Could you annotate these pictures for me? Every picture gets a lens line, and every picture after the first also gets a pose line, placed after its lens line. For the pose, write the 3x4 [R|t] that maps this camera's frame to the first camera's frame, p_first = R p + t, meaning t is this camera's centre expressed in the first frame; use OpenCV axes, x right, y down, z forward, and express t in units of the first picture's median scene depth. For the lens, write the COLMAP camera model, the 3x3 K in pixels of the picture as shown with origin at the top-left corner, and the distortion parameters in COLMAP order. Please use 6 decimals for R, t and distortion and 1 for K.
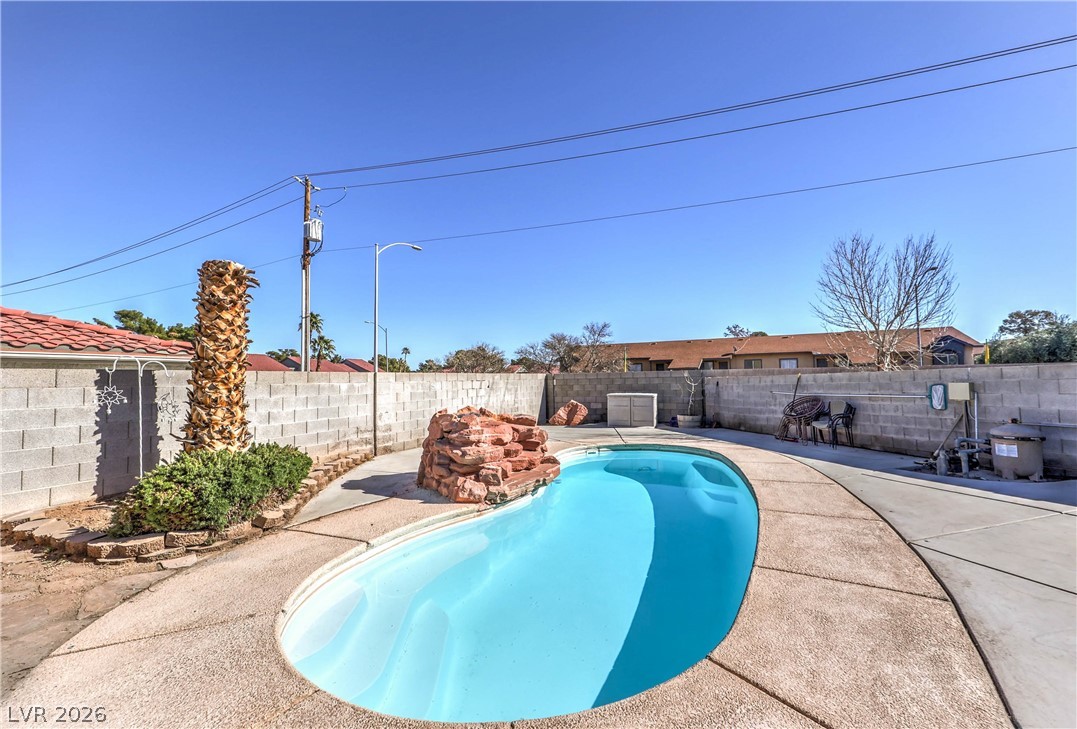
lens RADIAL K [[448.8, 0, 538.5], [0, 448.8, 364.5], [0, 0, 1]] dist [0.000509, 0.000040]
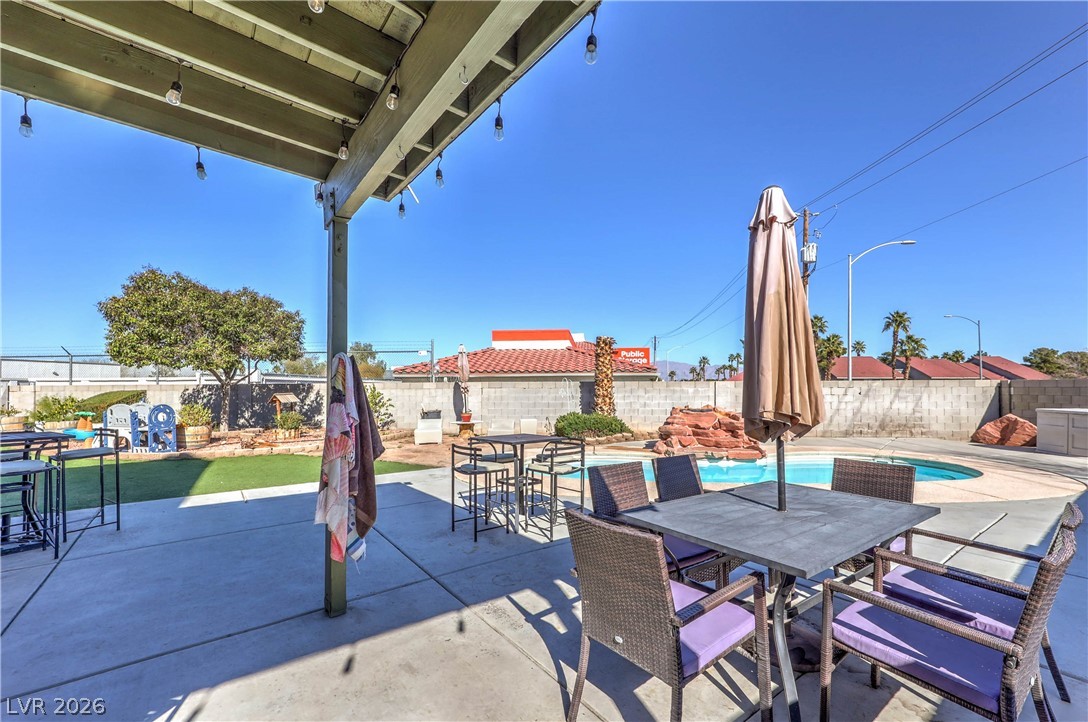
lens RADIAL K [[436.5, 0, 546.0], [0, 436.5, 379.9], [0, 0, 1]] dist [-0.000519, -0.000029]
pose [[0.329112, 0.000676, -0.944291, 0.765948], [0.028375, 0.999541, 0.010605, -0.017693], [0.943864, -0.030285, 0.328942, -0.026642]]
